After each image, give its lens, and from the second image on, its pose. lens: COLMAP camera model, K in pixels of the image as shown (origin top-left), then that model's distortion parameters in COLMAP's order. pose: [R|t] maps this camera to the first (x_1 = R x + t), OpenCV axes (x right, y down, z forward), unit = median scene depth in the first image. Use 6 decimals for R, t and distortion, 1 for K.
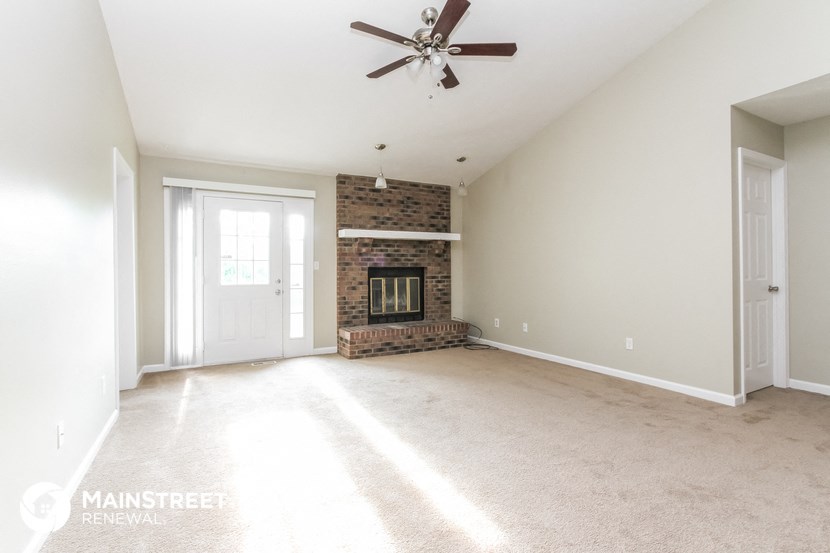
lens RADIAL K [[407.4, 0, 419.3], [0, 407.4, 276.8], [0, 0, 1]] dist [0.021761, -0.000910]
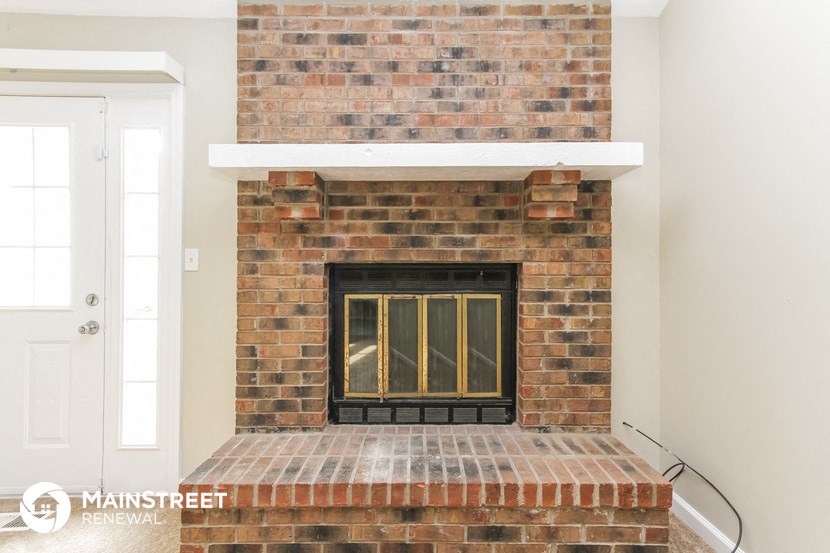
lens RADIAL K [[407.4, 0, 416.1], [0, 407.4, 275.5], [0, 0, 1]] dist [0.021761, -0.000910]
pose [[0.875260, 0.009555, -0.483558, 0.105889], [-0.014049, 0.999885, -0.005672, -0.012237], [0.483448, 0.011758, 0.875294, 0.704326]]
